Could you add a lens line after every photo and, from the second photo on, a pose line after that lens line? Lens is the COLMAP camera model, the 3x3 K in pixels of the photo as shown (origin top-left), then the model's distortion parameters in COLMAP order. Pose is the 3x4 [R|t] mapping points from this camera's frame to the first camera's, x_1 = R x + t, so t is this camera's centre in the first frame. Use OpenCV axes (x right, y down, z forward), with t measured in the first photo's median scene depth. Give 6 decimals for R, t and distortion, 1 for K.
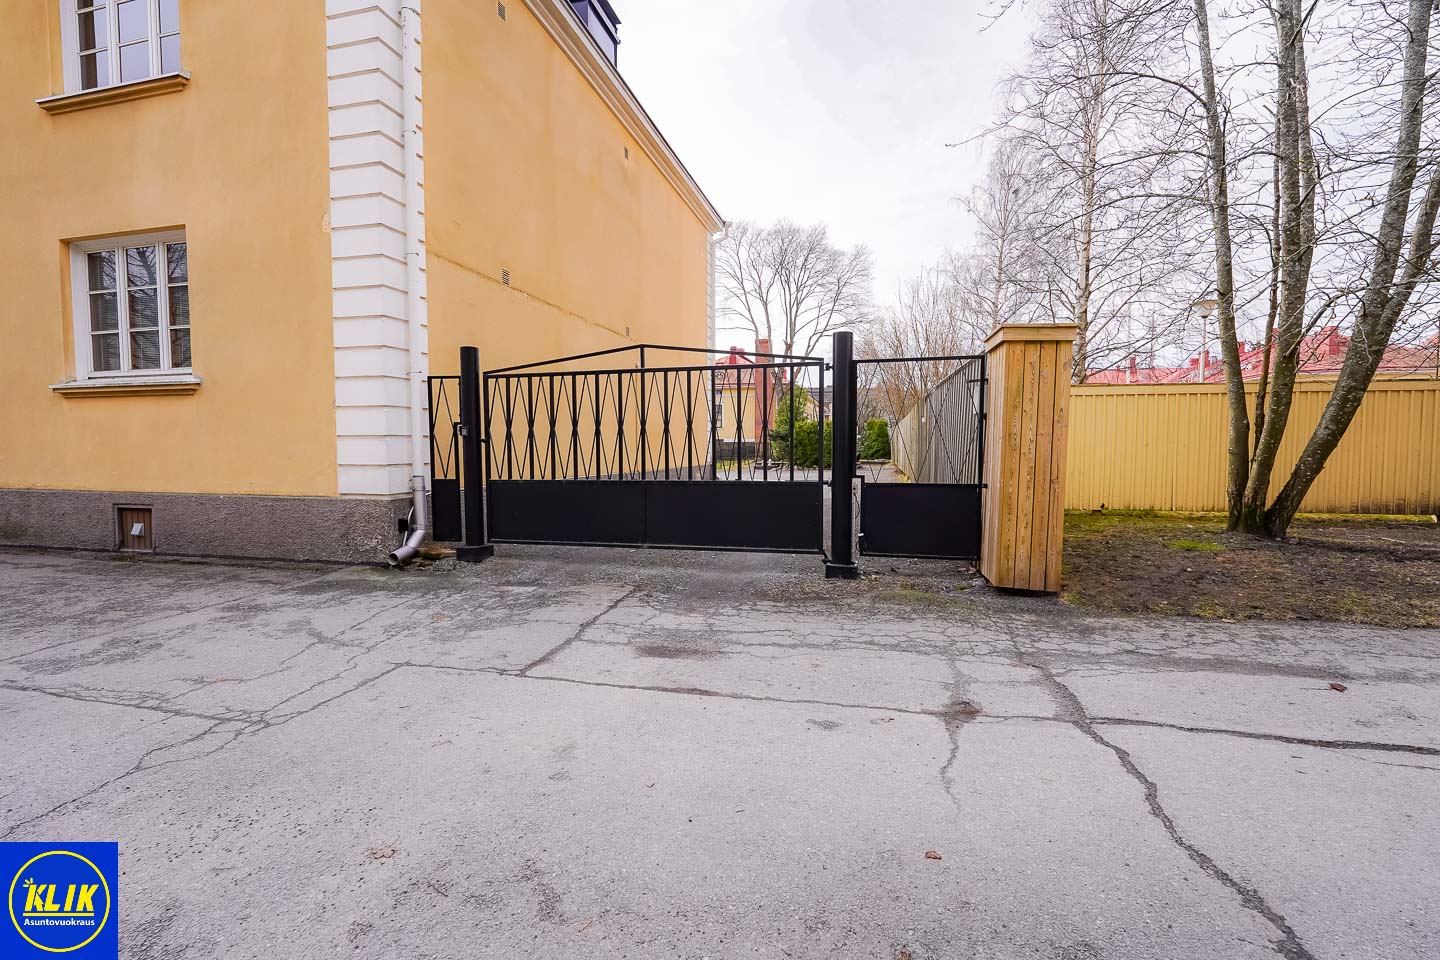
lens RADIAL K [[609.9, 0, 720.0], [0, 609.9, 480.0], [0, 0, 1]] dist [0.000684, 0.000012]
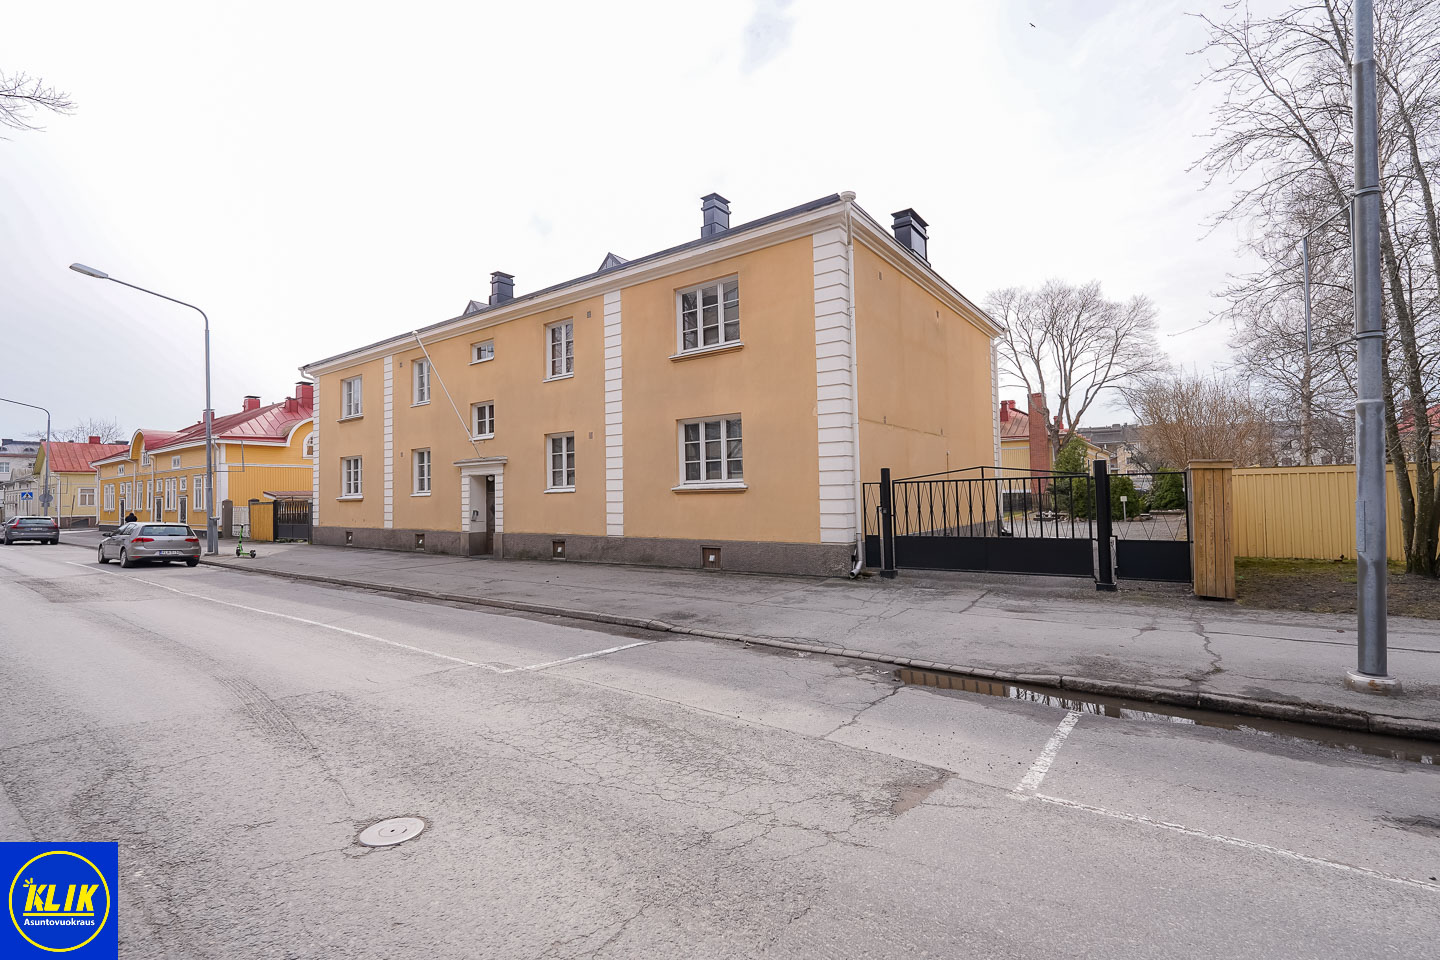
lens RADIAL K [[632.9, 0, 720.2], [0, 632.9, 468.7], [0, 0, 1]] dist [-0.001675, -0.000461]
pose [[0.924423, -0.033114, -0.379930, -0.123267], [-0.001570, 0.995884, -0.090619, -0.028808], [0.381367, 0.084367, 0.920566, -1.077843]]
